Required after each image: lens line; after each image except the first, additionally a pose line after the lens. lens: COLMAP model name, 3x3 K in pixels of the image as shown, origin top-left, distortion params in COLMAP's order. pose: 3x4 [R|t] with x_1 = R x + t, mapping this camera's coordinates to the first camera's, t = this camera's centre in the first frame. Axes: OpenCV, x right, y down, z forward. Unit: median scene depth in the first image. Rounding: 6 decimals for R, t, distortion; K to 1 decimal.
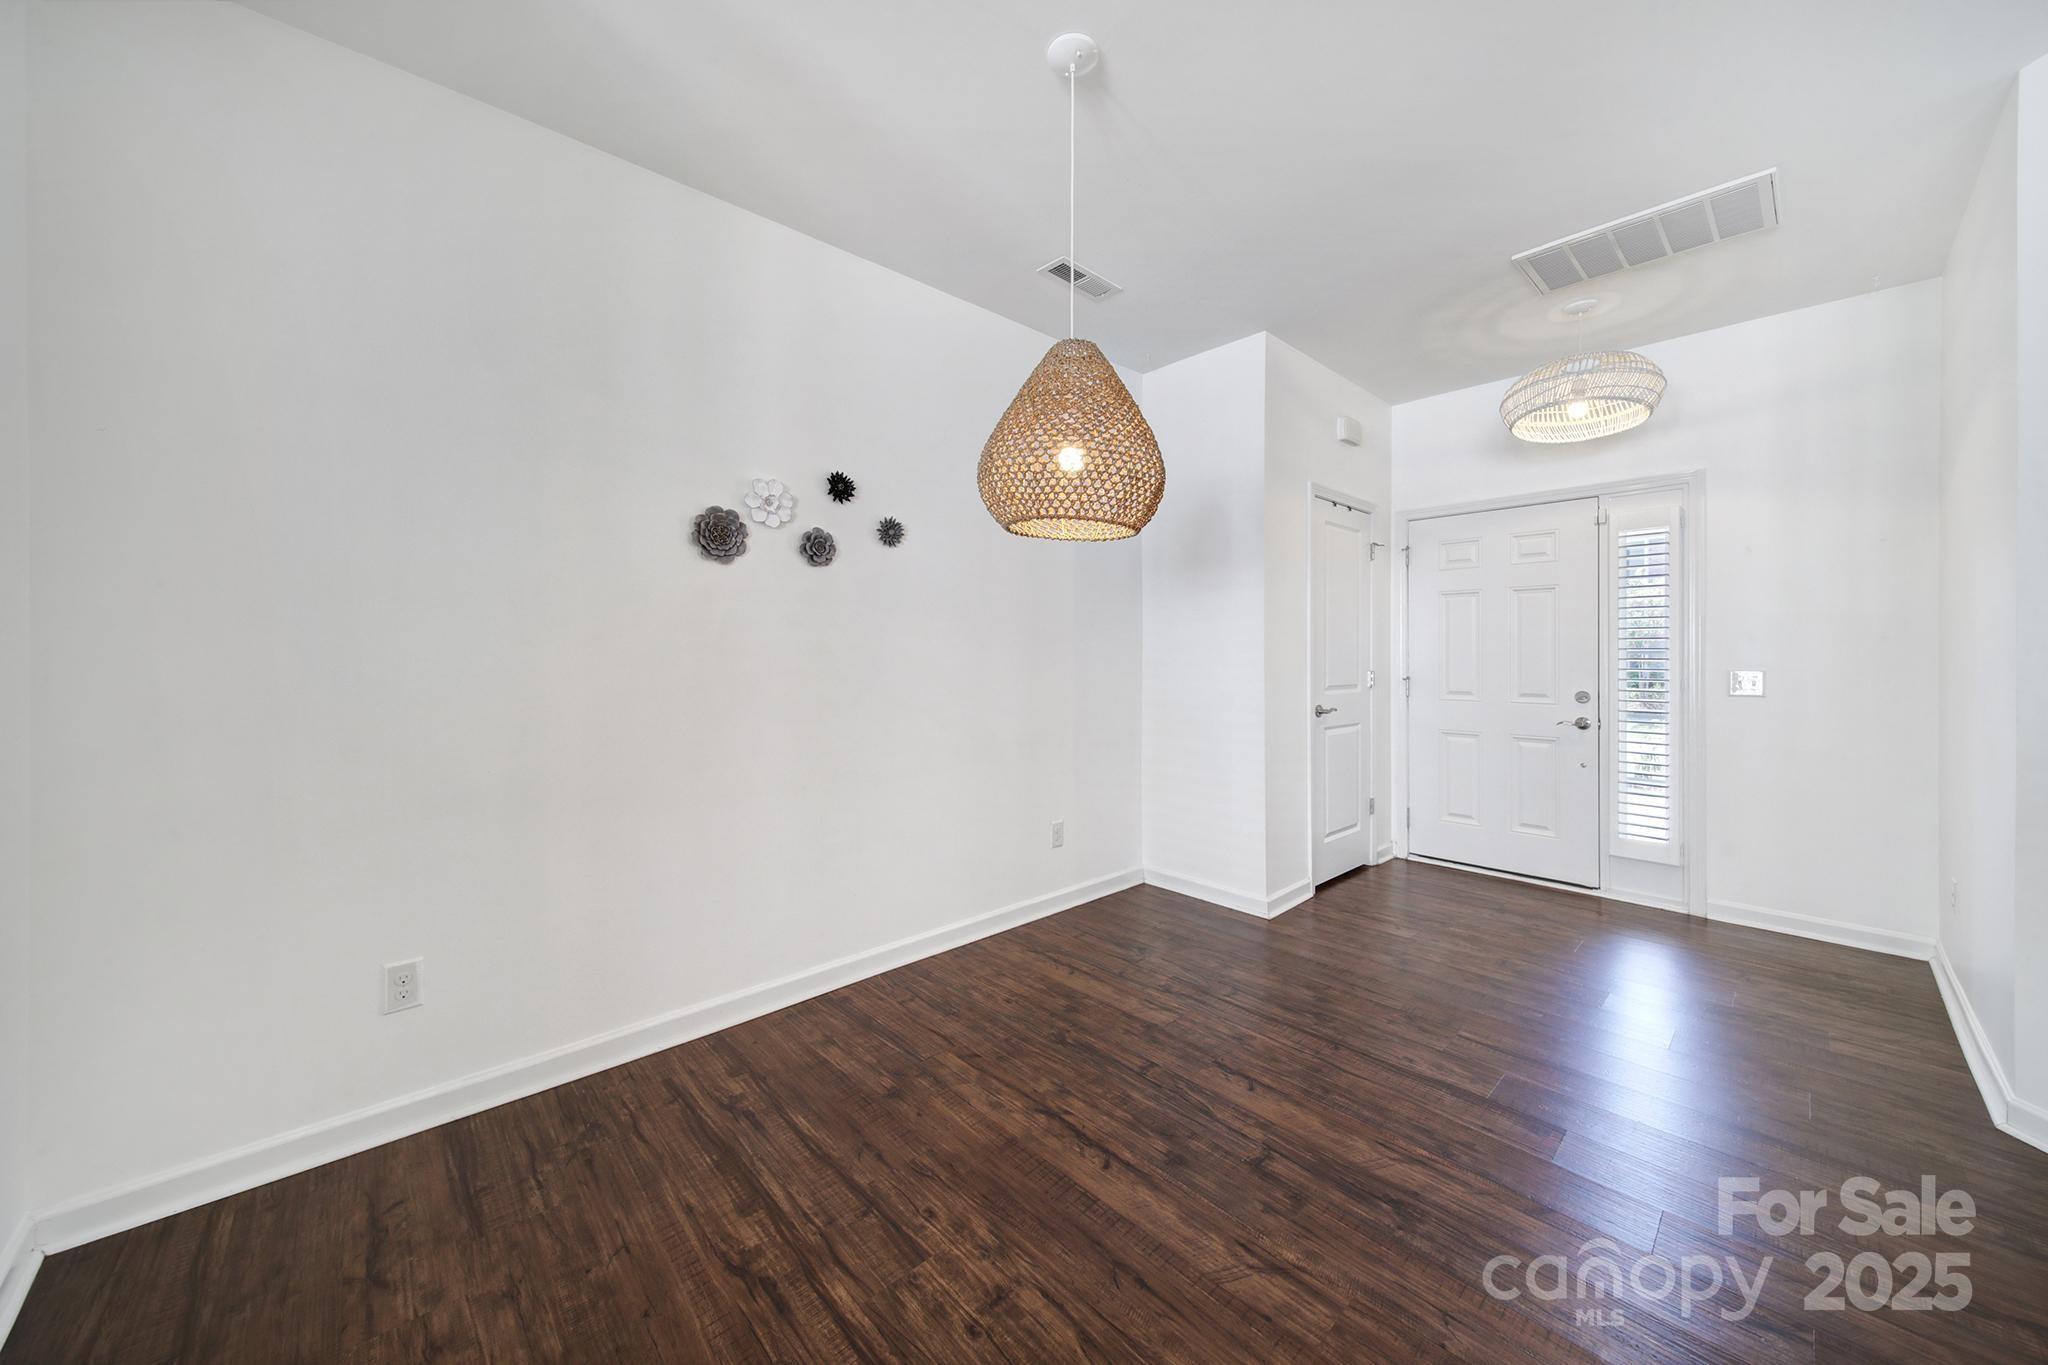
lens RADIAL K [[727.6, 0, 1002.7], [0, 727.6, 654.2], [0, 0, 1]] dist [0.002463, -0.003287]
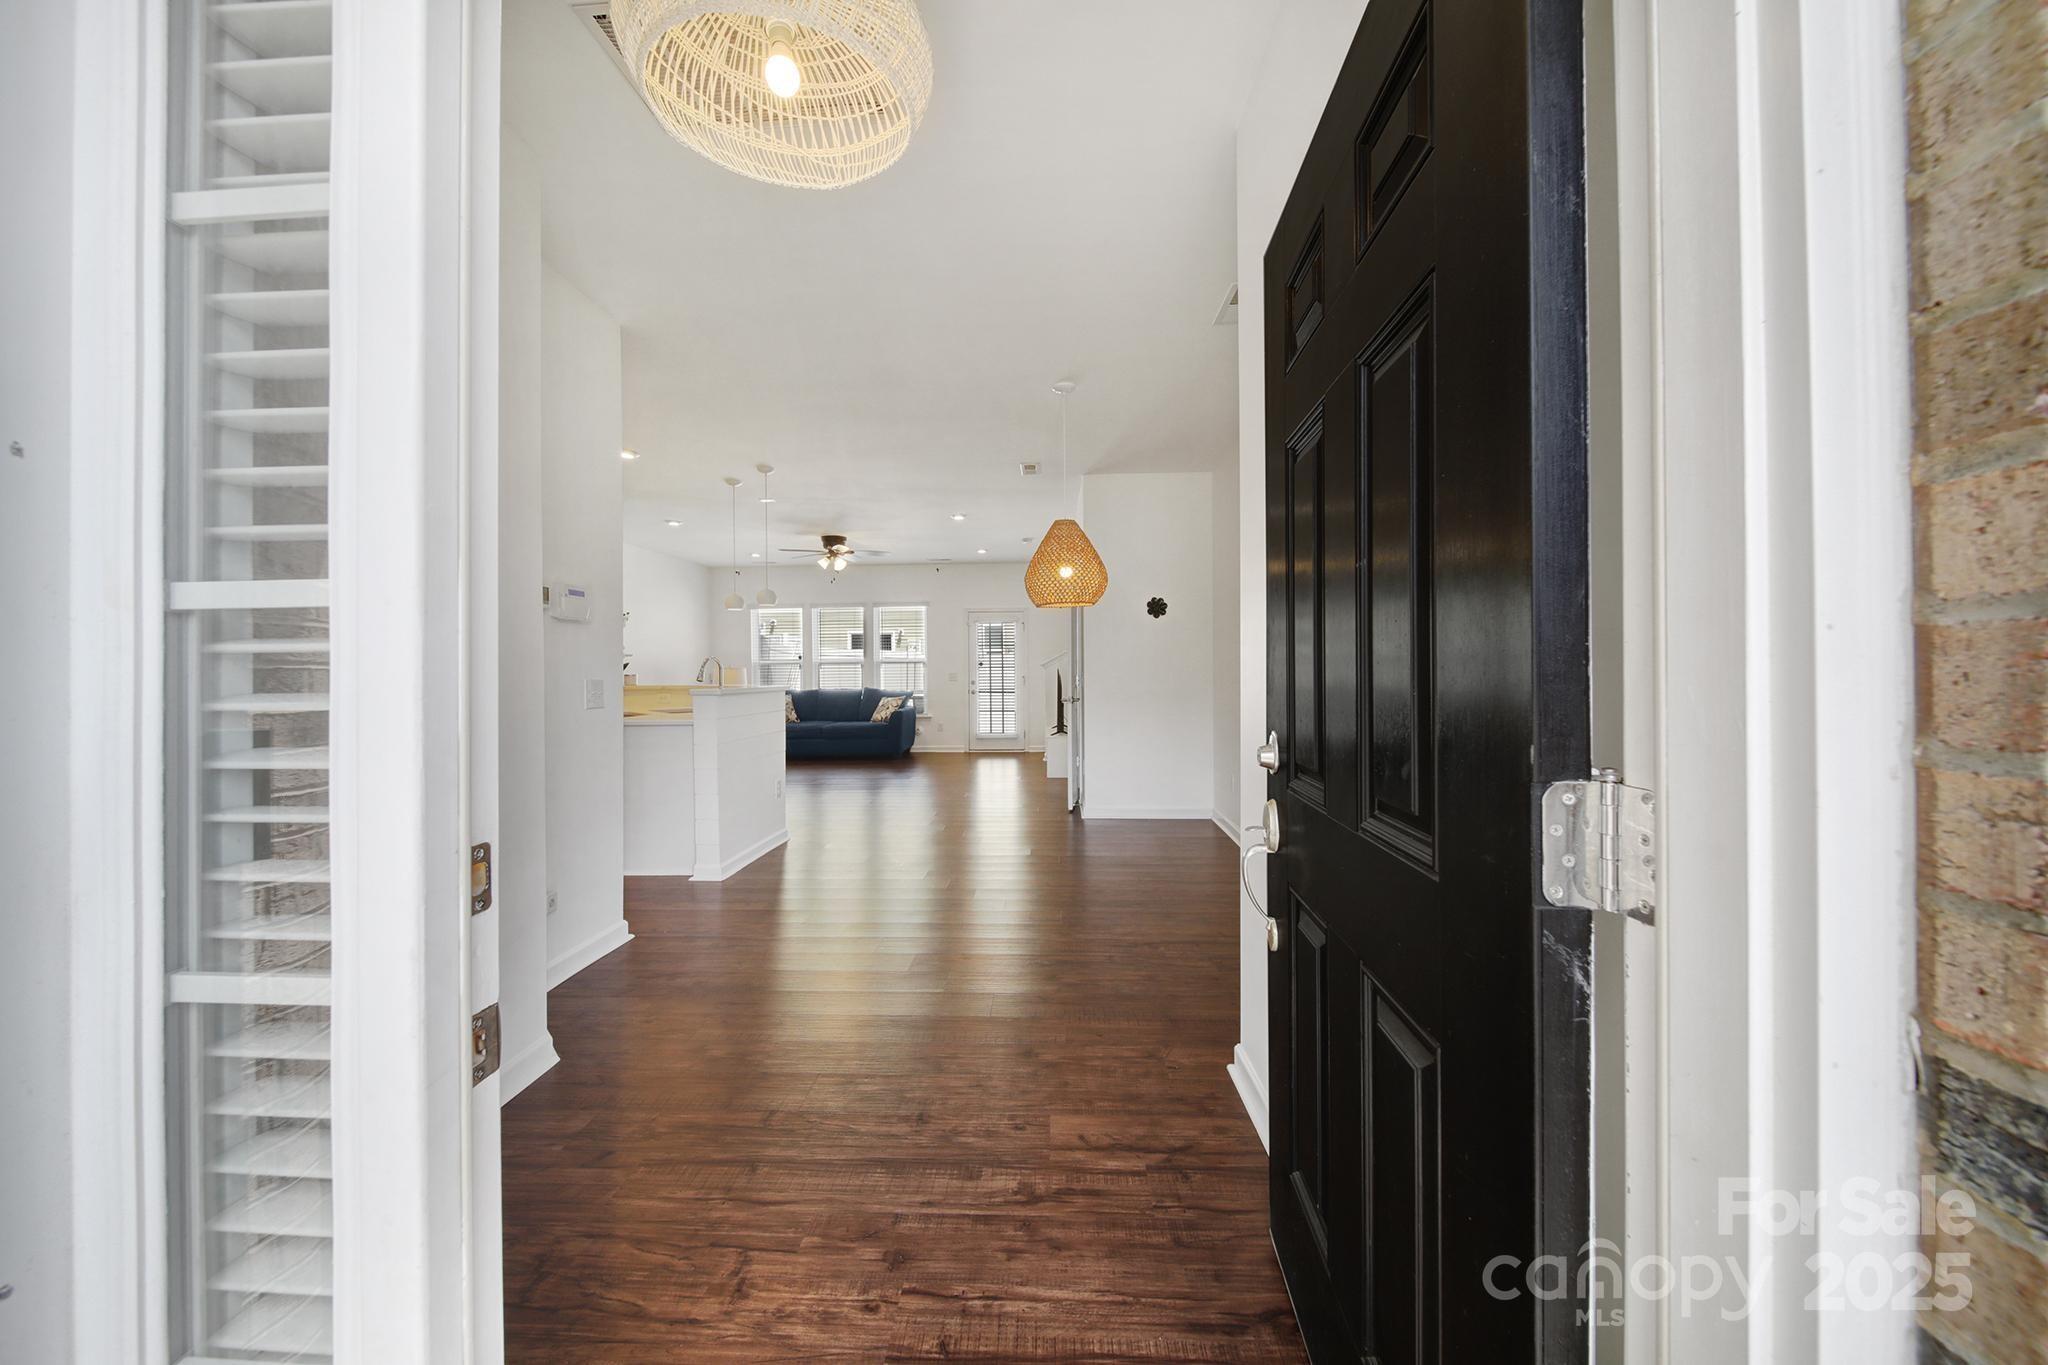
lens RADIAL K [[721.5, 0, 1024.7], [0, 721.5, 672.2], [0, 0, 1]] dist [-0.001904, -0.000066]
pose [[-0.706944, 0.003814, -0.707259, 1.360718], [0.004440, 0.999990, 0.000954, 0.019115], [0.707255, -0.002465, -0.706954, 1.946288]]
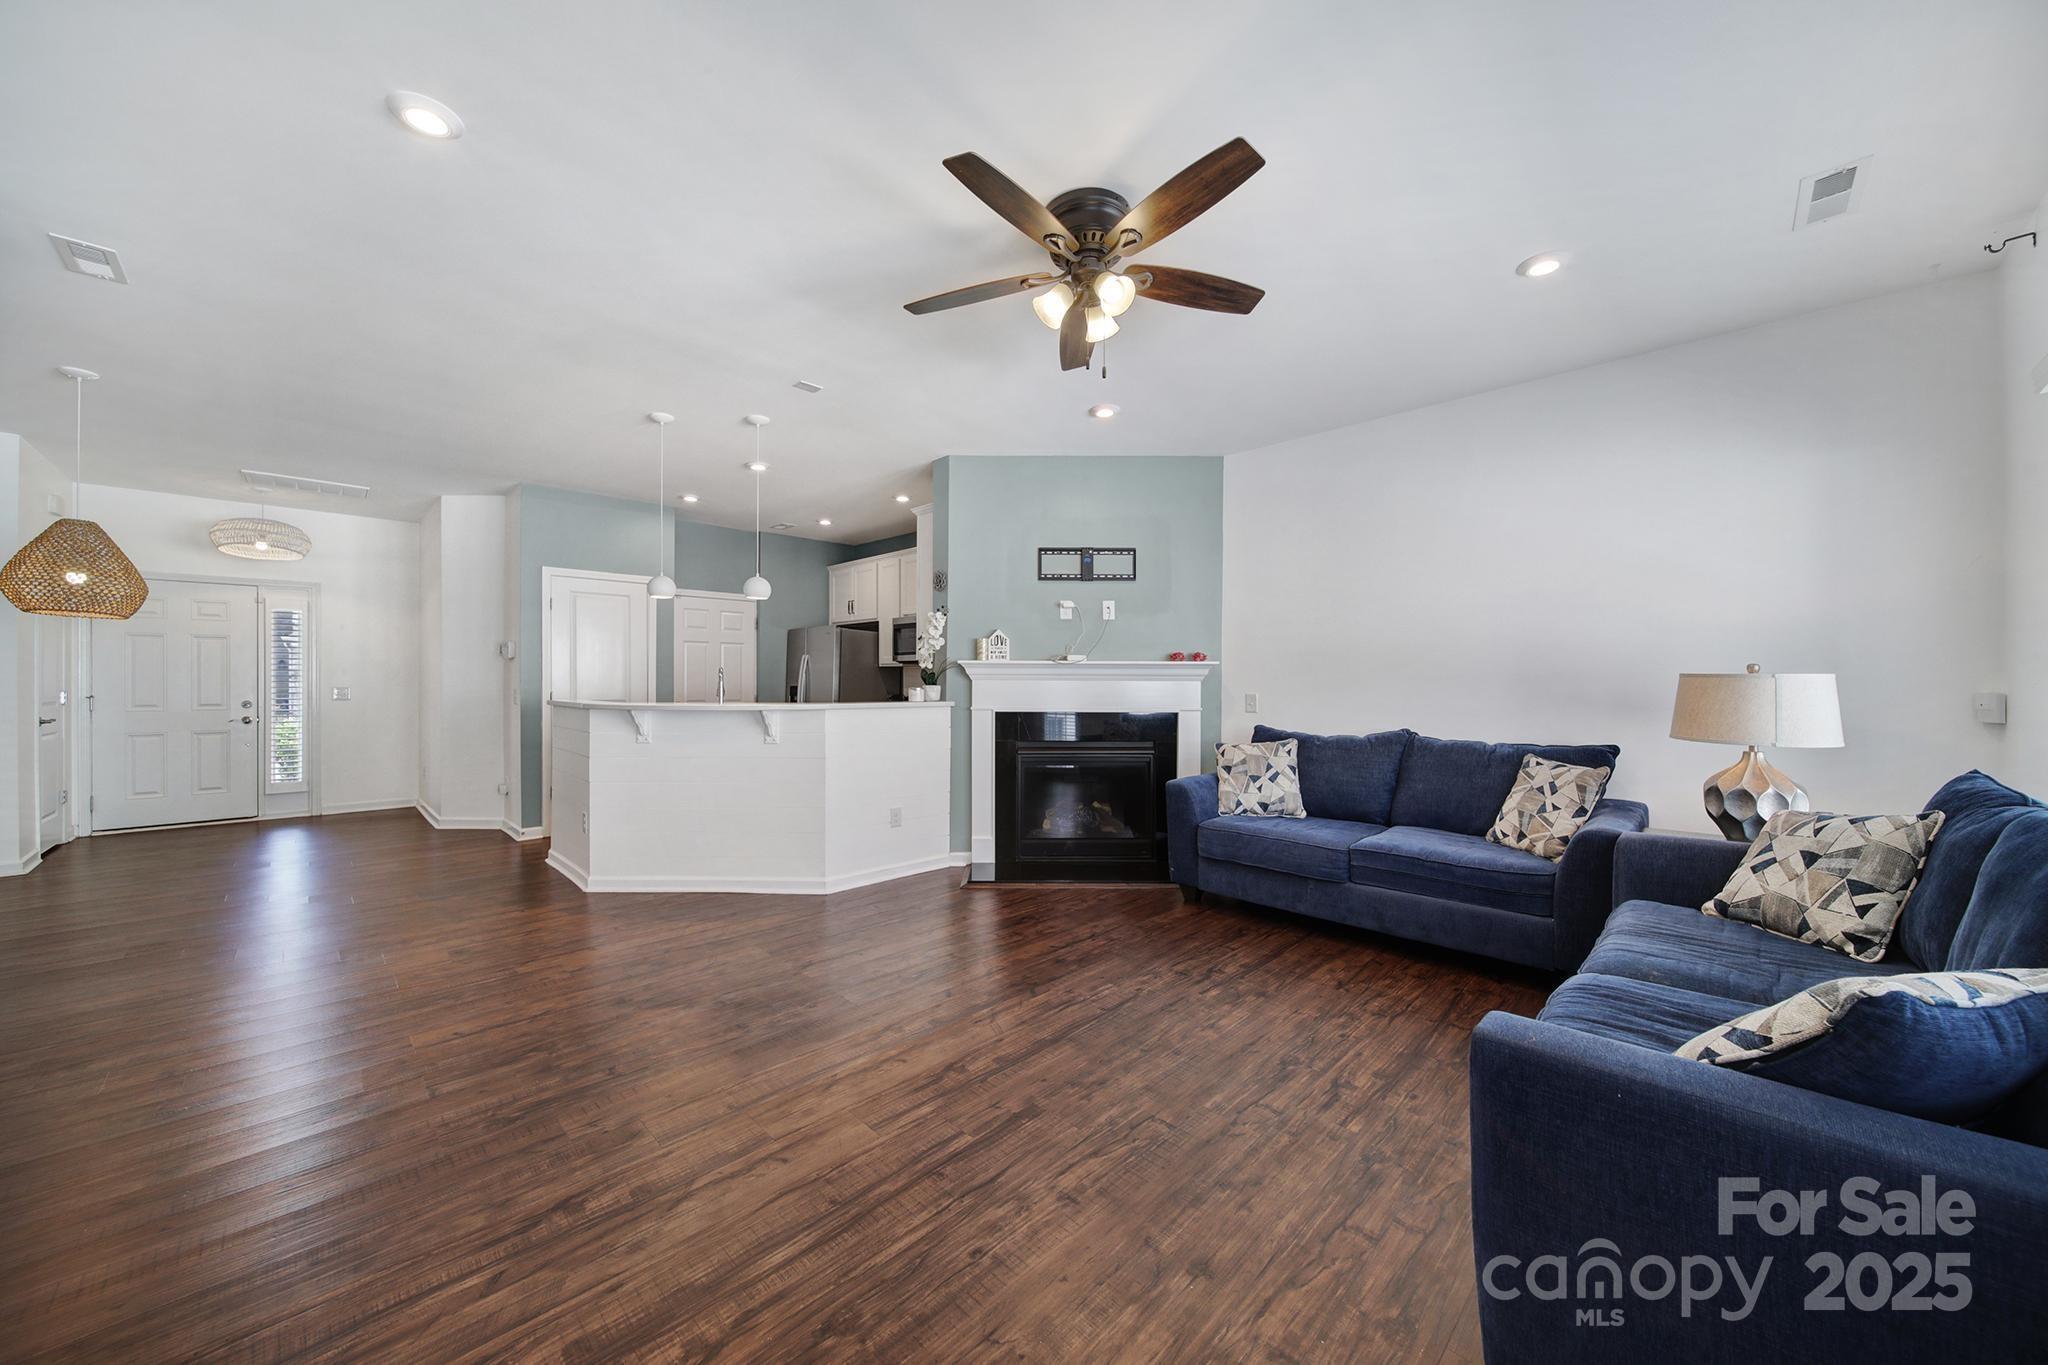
lens RADIAL K [[723.4, 0, 1024.0], [0, 723.4, 682.5], [0, 0, 1]] dist [-0.001027, -0.000318]
pose [[-0.049793, -0.001269, 0.998759, -1.562193], [-0.003196, 0.999994, 0.001112, 0.001420], [-0.998754, -0.003137, -0.049796, -1.153175]]
